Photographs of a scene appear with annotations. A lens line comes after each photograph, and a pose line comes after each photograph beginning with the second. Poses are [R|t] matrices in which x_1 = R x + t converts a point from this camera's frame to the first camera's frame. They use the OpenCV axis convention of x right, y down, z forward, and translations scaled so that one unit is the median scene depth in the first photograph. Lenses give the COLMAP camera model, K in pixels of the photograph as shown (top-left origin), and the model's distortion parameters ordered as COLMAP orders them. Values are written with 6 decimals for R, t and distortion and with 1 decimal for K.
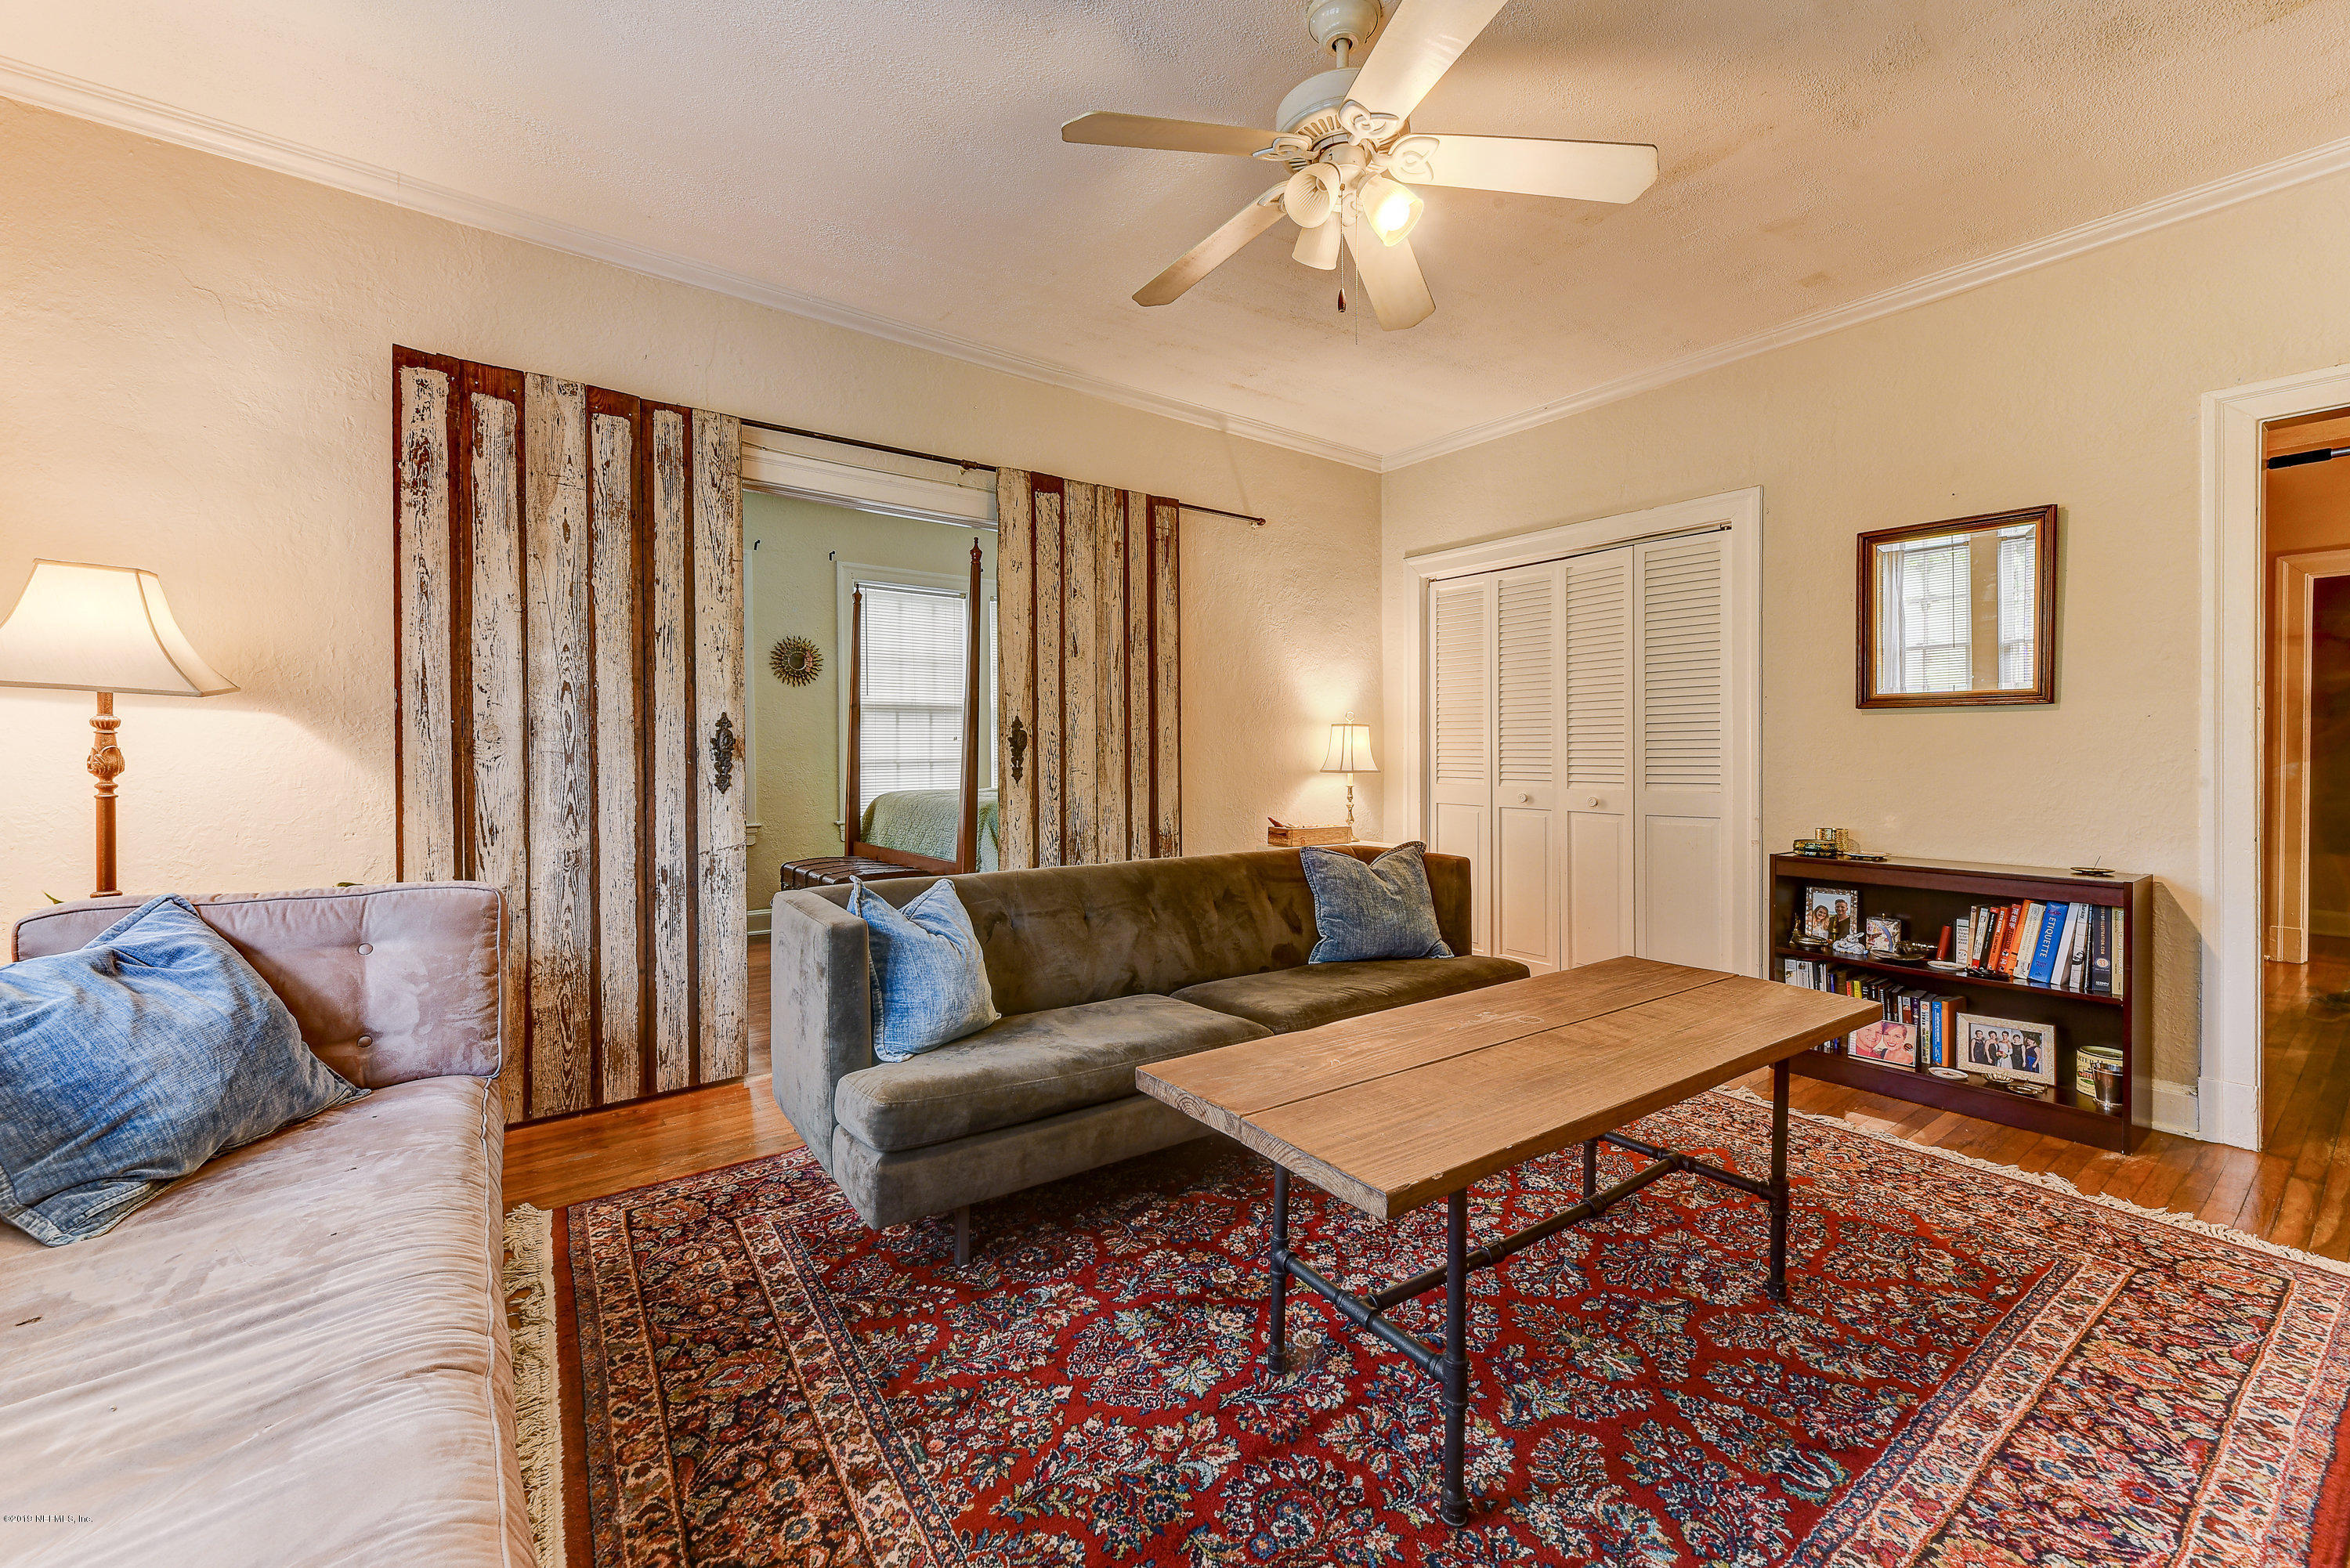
lens RADIAL K [[935.5, 0, 1178.3], [0, 935.5, 766.5], [0, 0, 1]] dist [0.011084, -0.002628]
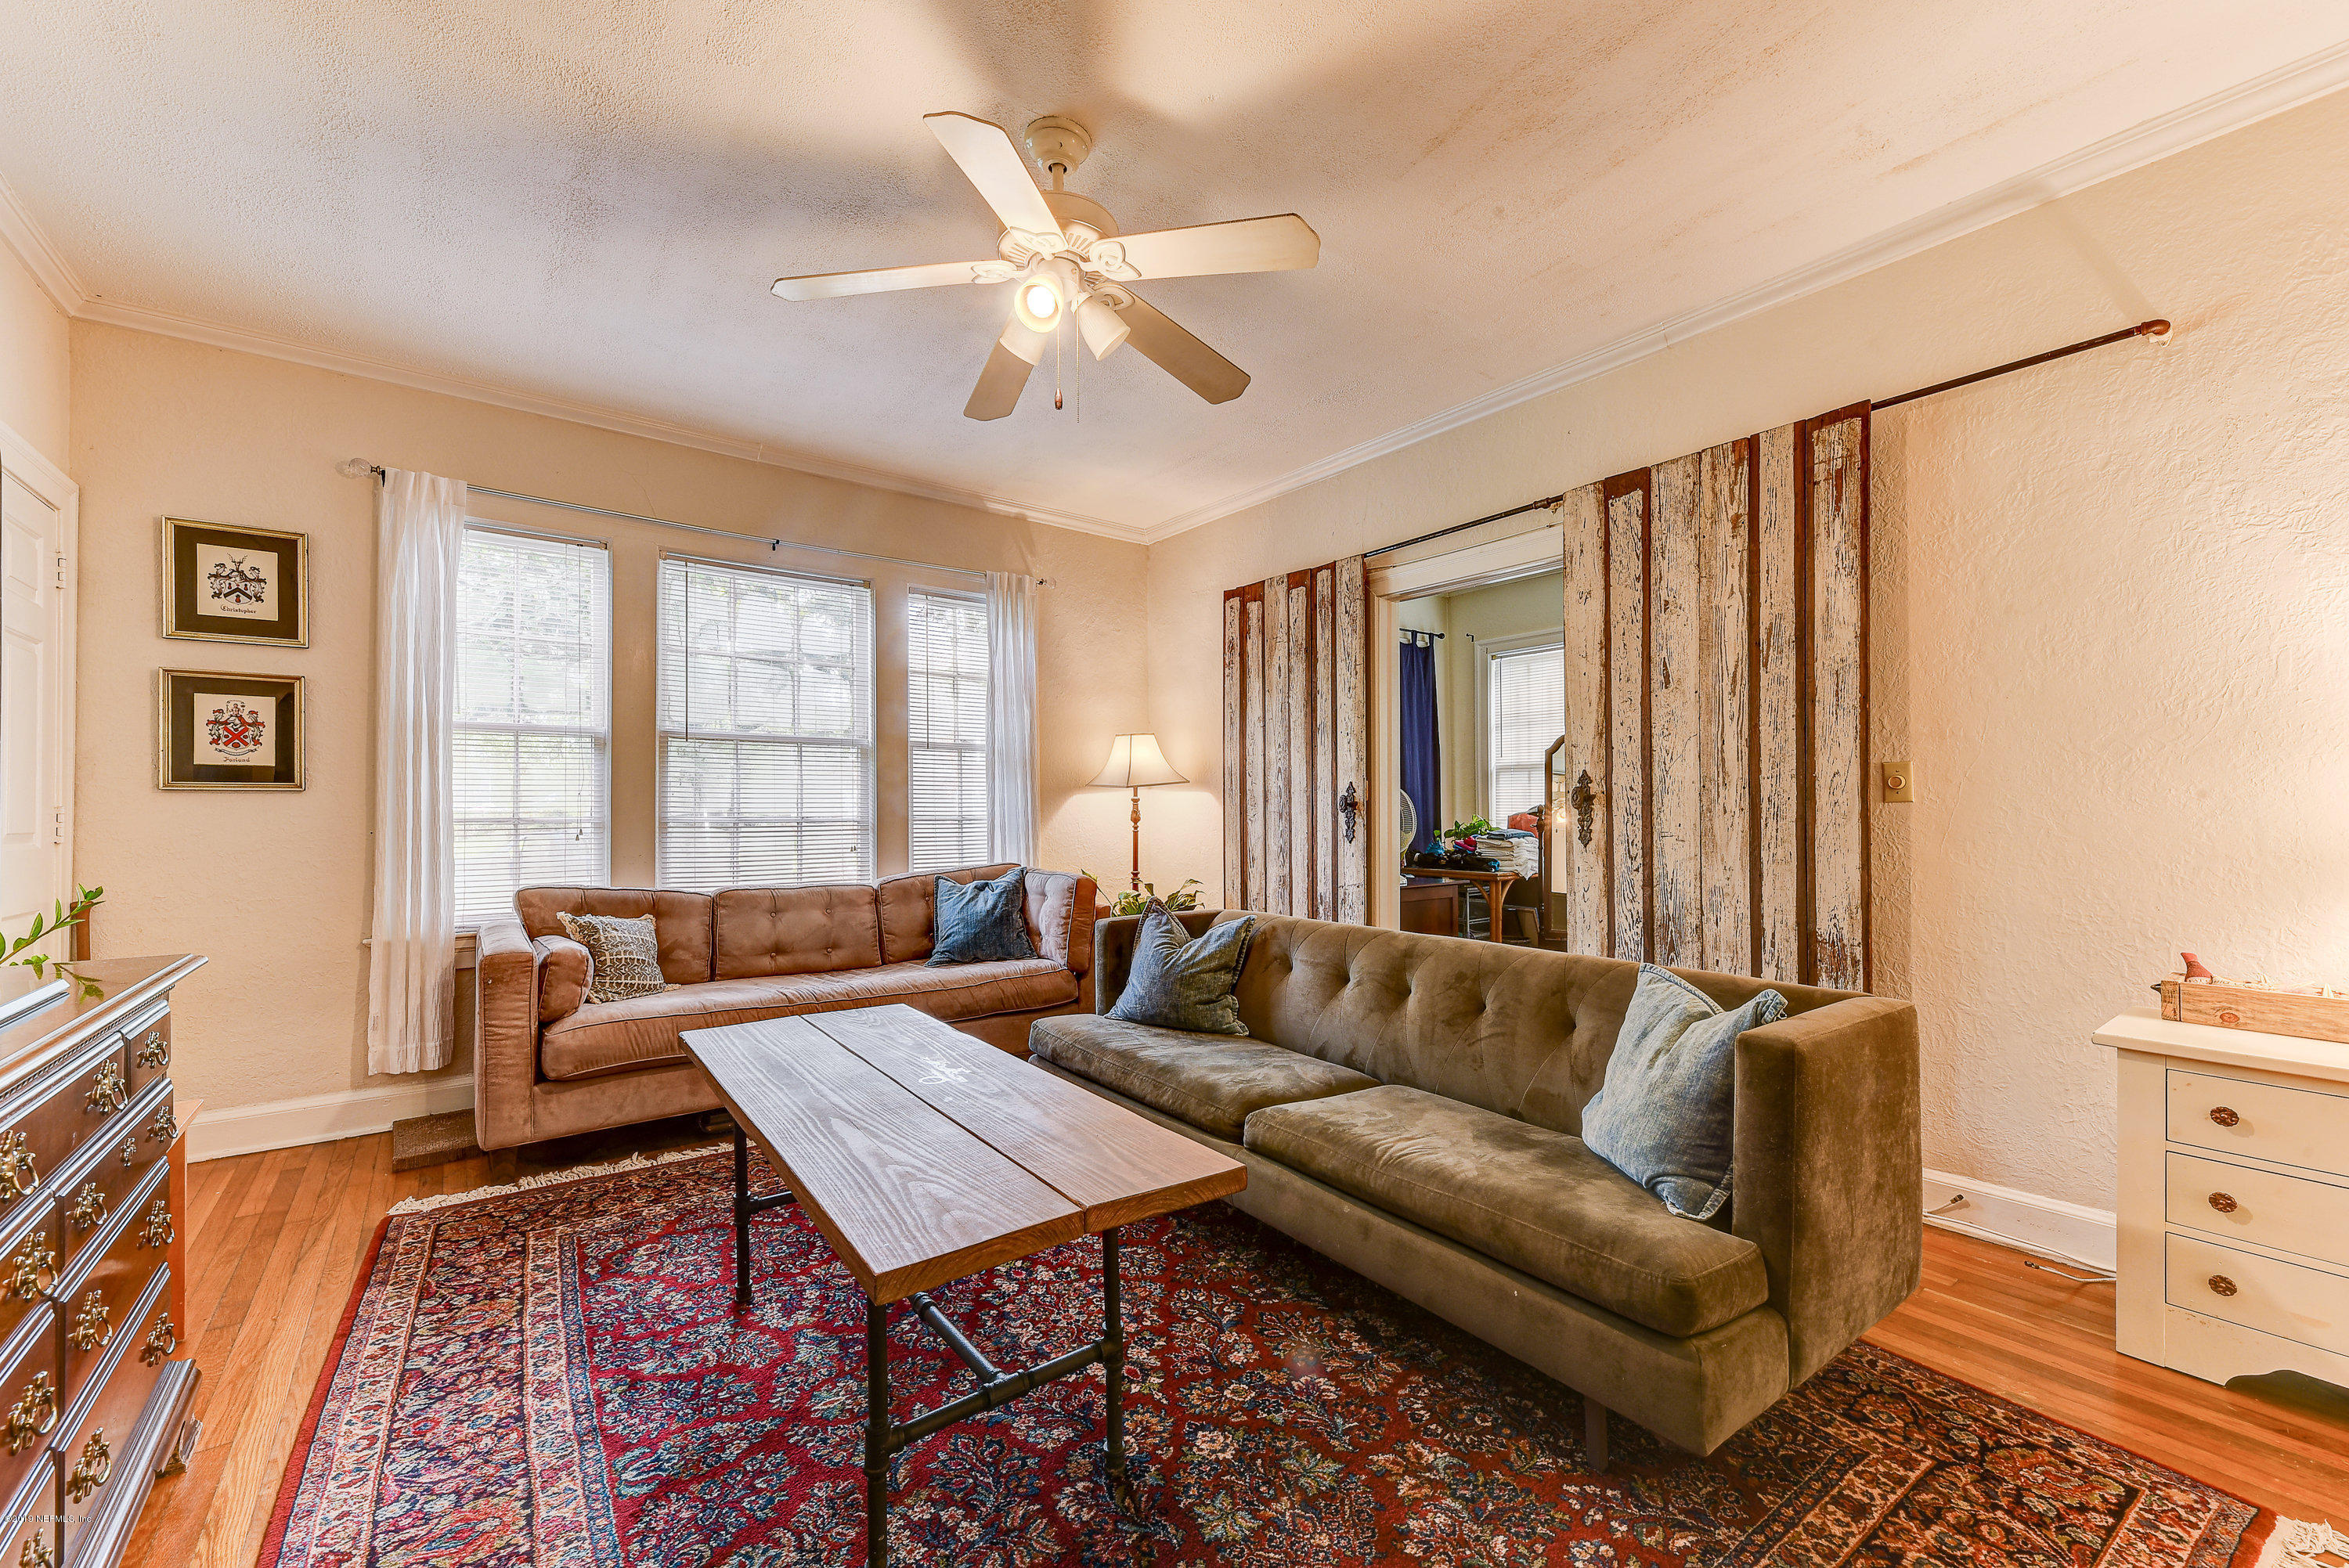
lens RADIAL K [[935.0, 0, 1183.1], [0, 935.0, 803.6], [0, 0, 1]] dist [0.011084, -0.002628]
pose [[0.021048, -0.007243, -0.999752, 0.835374], [-0.012552, 0.999893, -0.007508, -0.014371], [0.999700, 0.012706, 0.020955, 0.746982]]
